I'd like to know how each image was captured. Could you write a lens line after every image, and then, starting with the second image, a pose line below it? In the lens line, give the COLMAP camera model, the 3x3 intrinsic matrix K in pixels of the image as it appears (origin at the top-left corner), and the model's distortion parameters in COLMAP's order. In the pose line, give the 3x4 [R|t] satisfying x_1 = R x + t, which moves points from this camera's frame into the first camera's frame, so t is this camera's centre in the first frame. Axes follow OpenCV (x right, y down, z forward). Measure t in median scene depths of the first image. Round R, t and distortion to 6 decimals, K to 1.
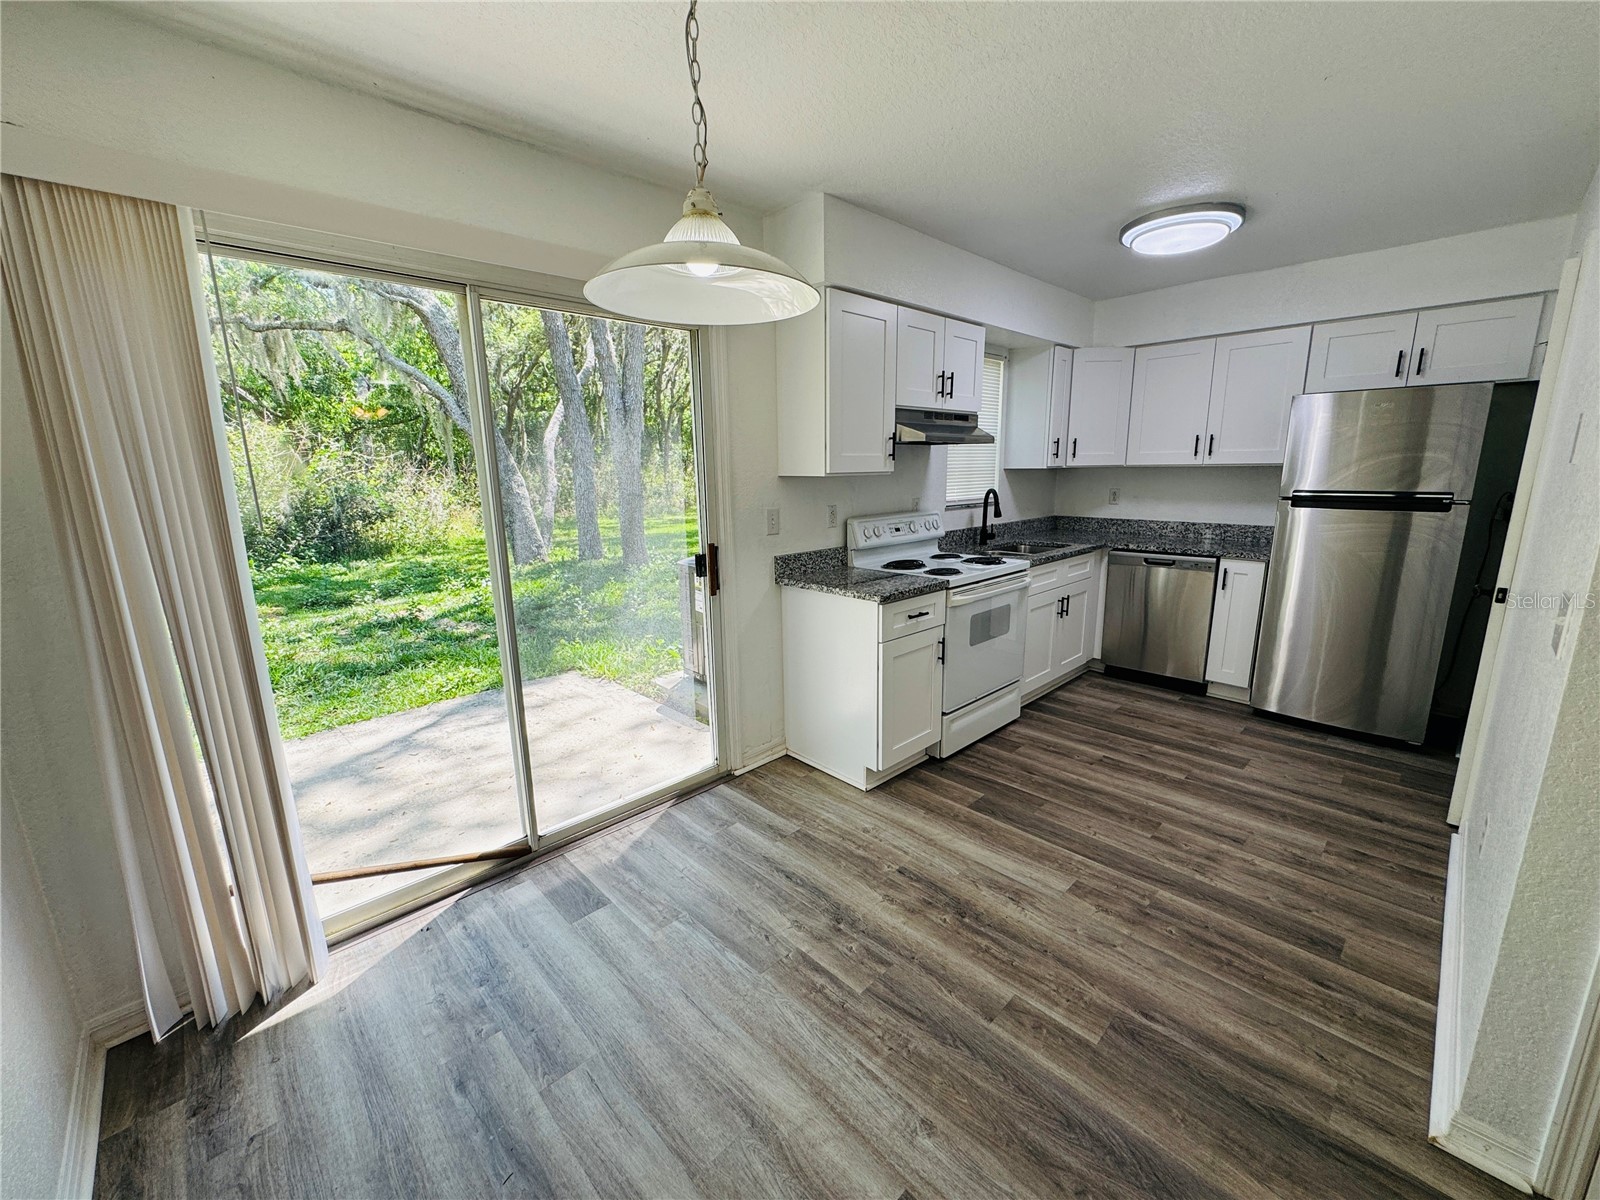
lens RADIAL K [[641.9, 0, 803.0], [0, 641.9, 599.4], [0, 0, 1]] dist [-0.000249, -0.000366]
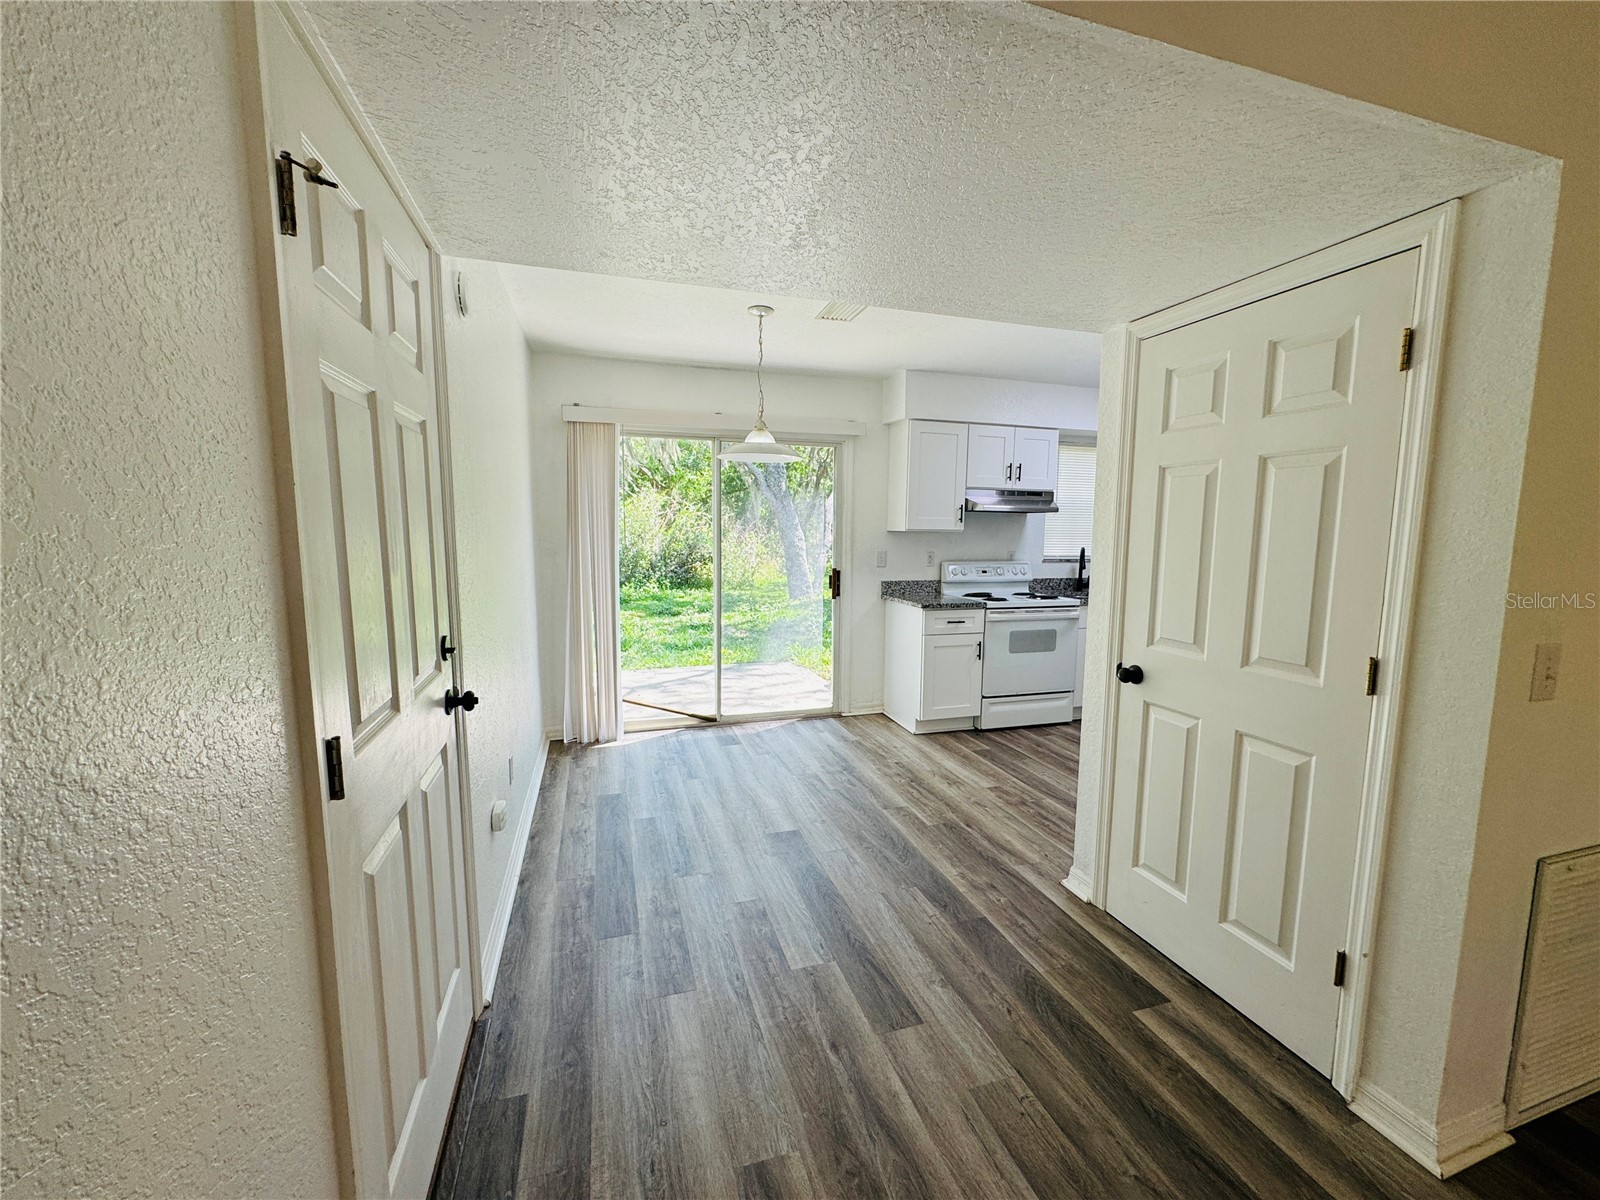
lens RADIAL K [[641.9, 0, 804.7], [0, 641.9, 601.0], [0, 0, 1]] dist [-0.000249, -0.000366]
pose [[0.895237, 0.074204, -0.439369, 0.507155], [-0.115586, 0.990957, -0.068150, 0.116785], [0.430339, 0.111795, 0.895718, -0.513708]]
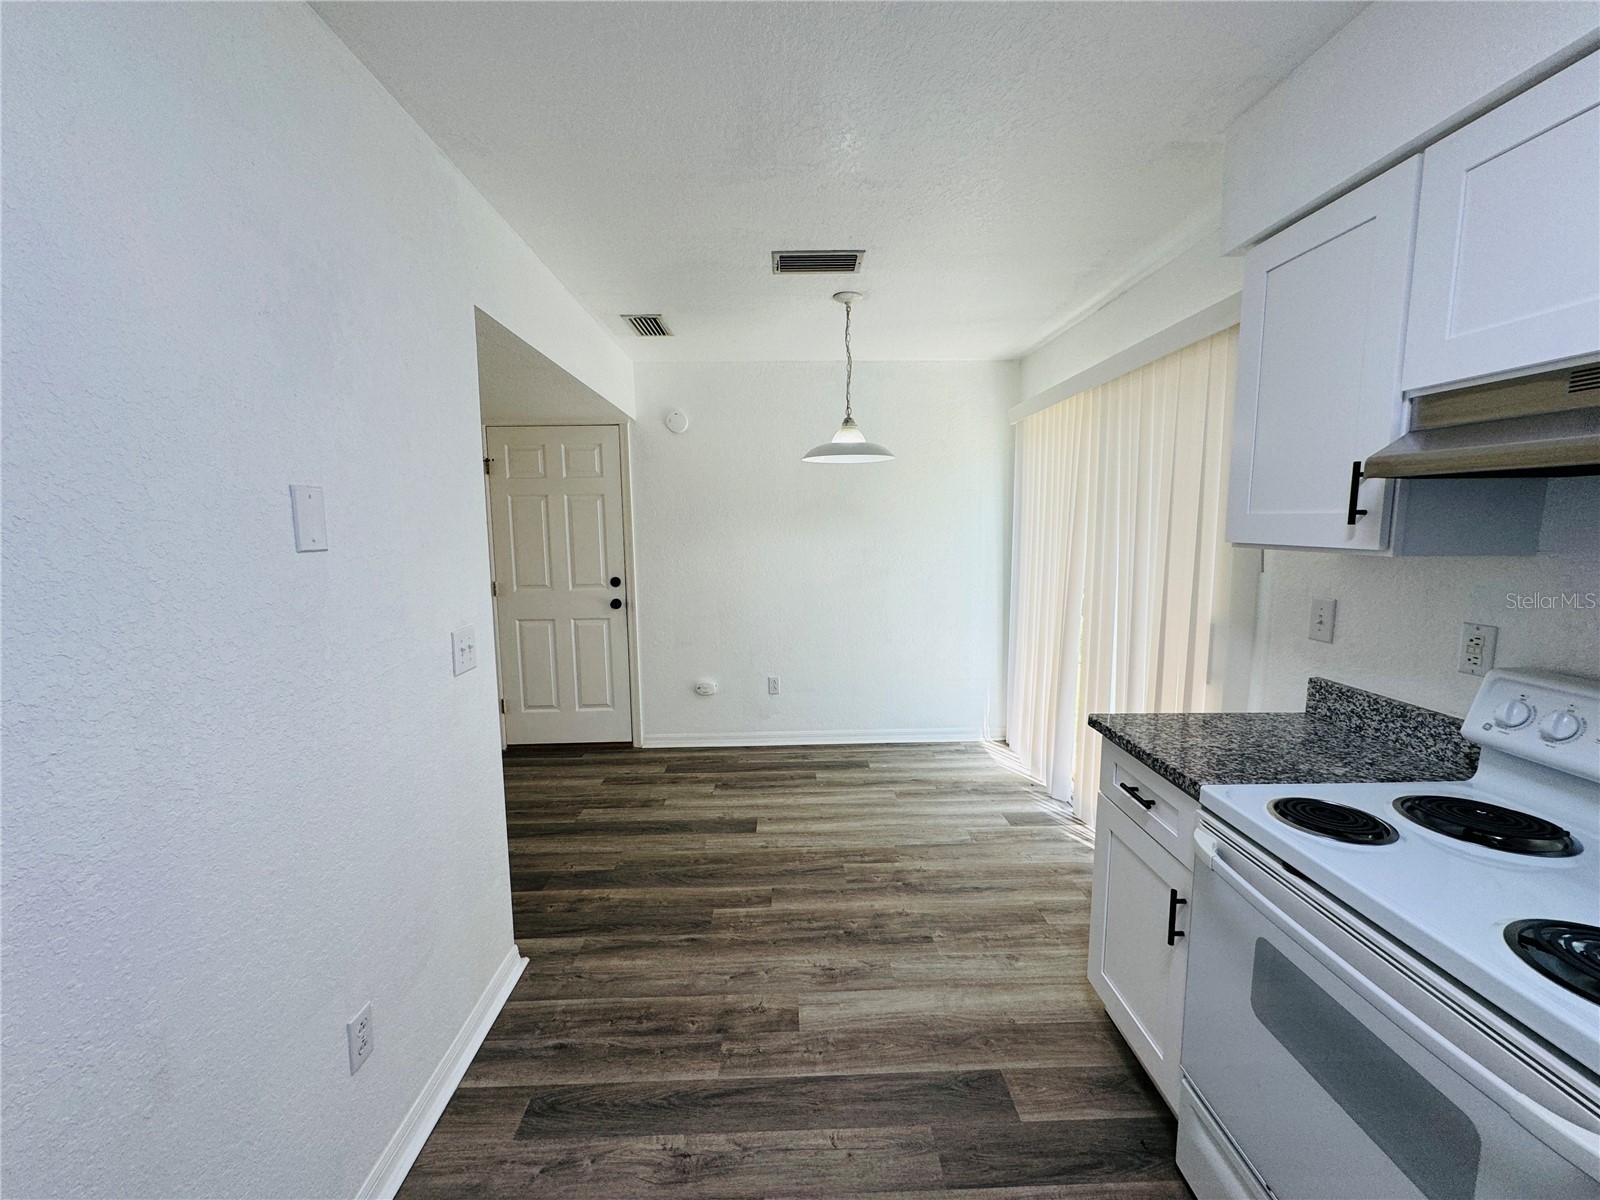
lens RADIAL K [[641.9, 0, 799.6], [0, 641.9, 602.0], [0, 0, 1]] dist [-0.000249, -0.000366]
pose [[-0.677021, 0.111785, -0.727425, 0.746804], [-0.133945, 0.953175, 0.271140, -0.243103], [0.723672, 0.281002, -0.630346, 1.055694]]
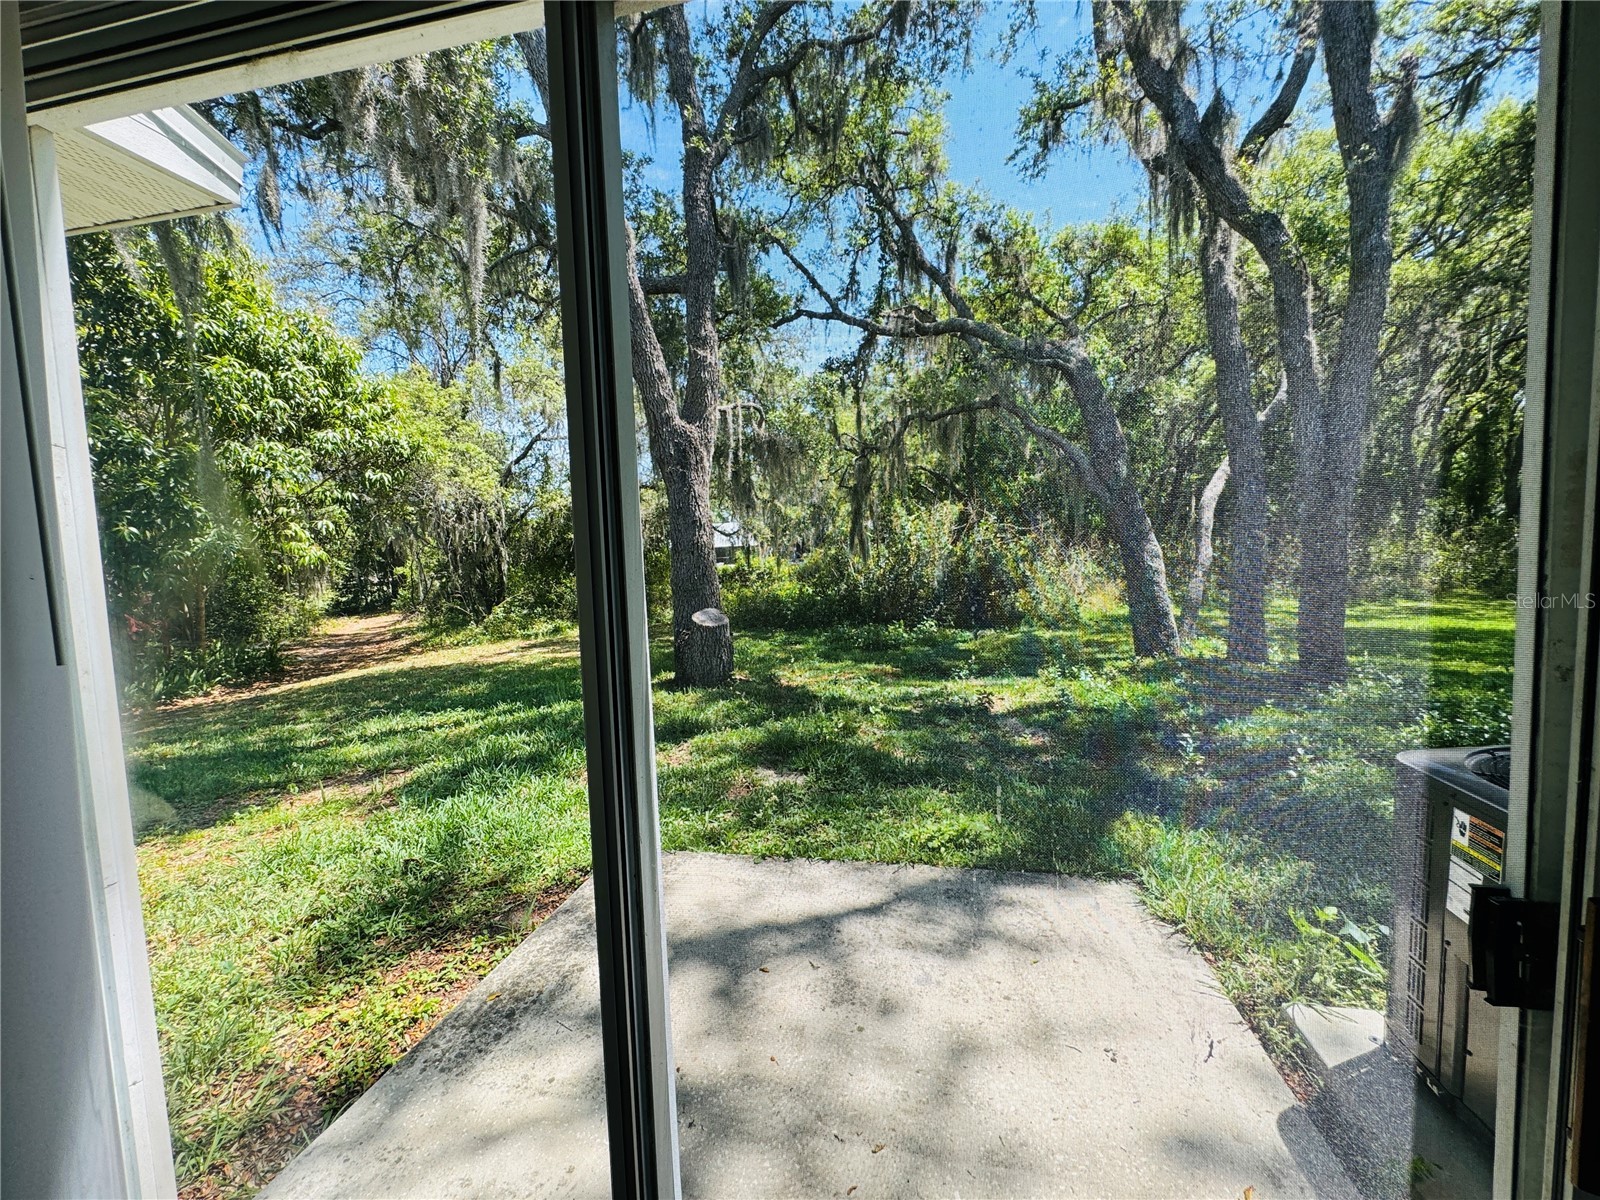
lens RADIAL K [[641.9, 0, 796.1], [0, 641.9, 597.7], [0, 0, 1]] dist [-0.000249, -0.000366]
pose [[0.566347, 0.059952, -0.821983, -0.121034], [-0.150142, 0.988166, -0.031376, -0.118797], [0.810375, 0.141184, 0.568646, 0.653218]]
